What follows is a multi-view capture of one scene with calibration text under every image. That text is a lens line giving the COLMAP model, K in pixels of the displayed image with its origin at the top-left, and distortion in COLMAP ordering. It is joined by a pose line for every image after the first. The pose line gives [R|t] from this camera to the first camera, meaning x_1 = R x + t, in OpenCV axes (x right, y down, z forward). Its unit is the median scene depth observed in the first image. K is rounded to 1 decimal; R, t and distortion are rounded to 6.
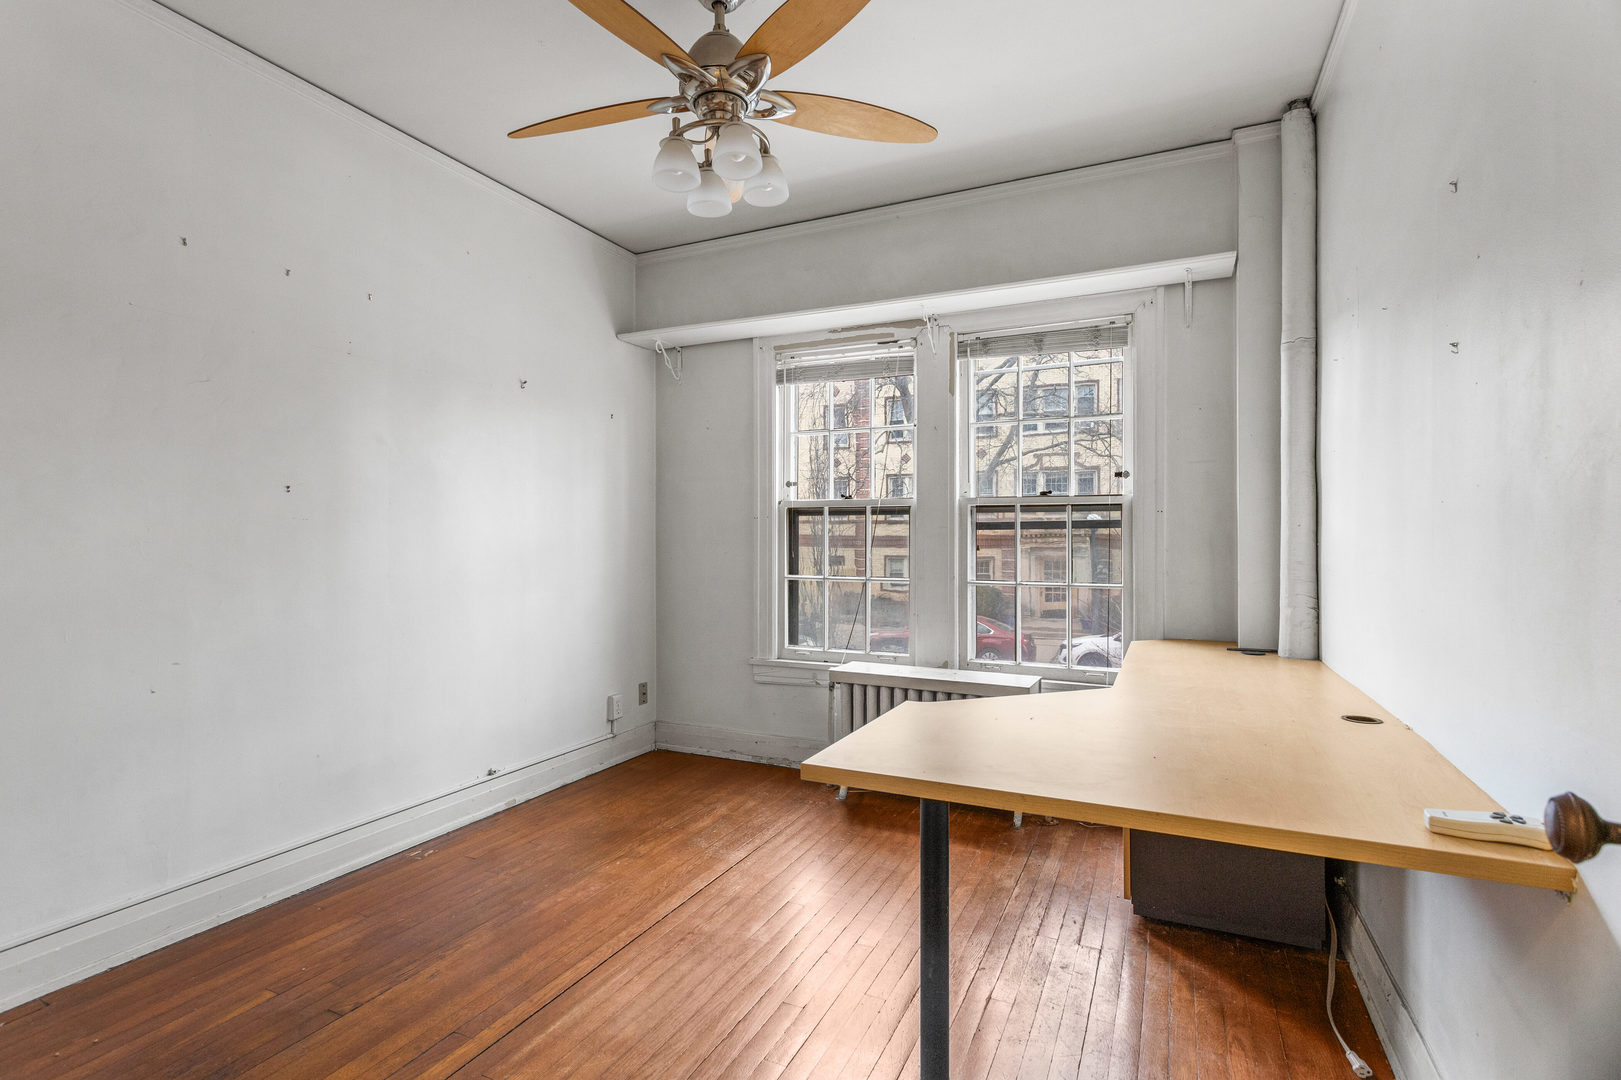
lens RADIAL K [[771.5, 0, 810.5], [0, 771.5, 540.0], [0, 0, 1]] dist [-0.000338, 0.000471]
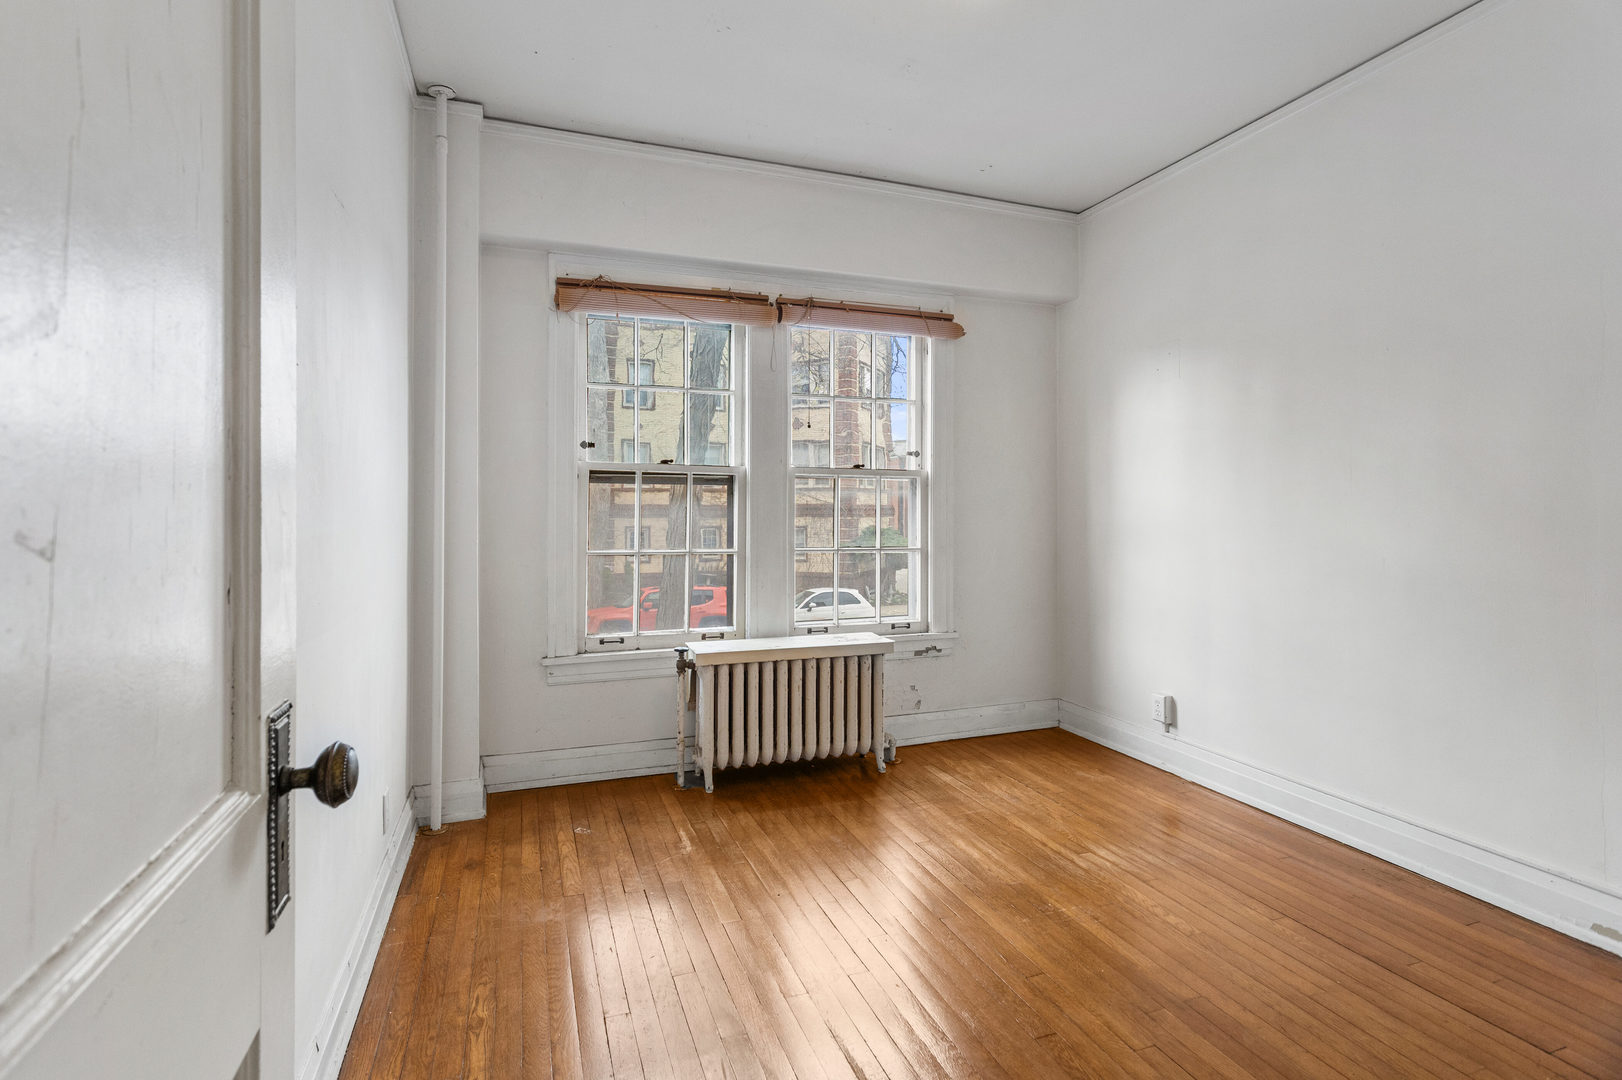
lens RADIAL K [[772.0, 0, 811.0], [0, 772.0, 540.0], [0, 0, 1]] dist [-0.000338, 0.000471]
pose [[0.700275, -0.031987, 0.713156, -0.472713], [-0.000800, 0.998960, 0.045591, -0.006970], [-0.713873, -0.032497, 0.699521, 0.247107]]
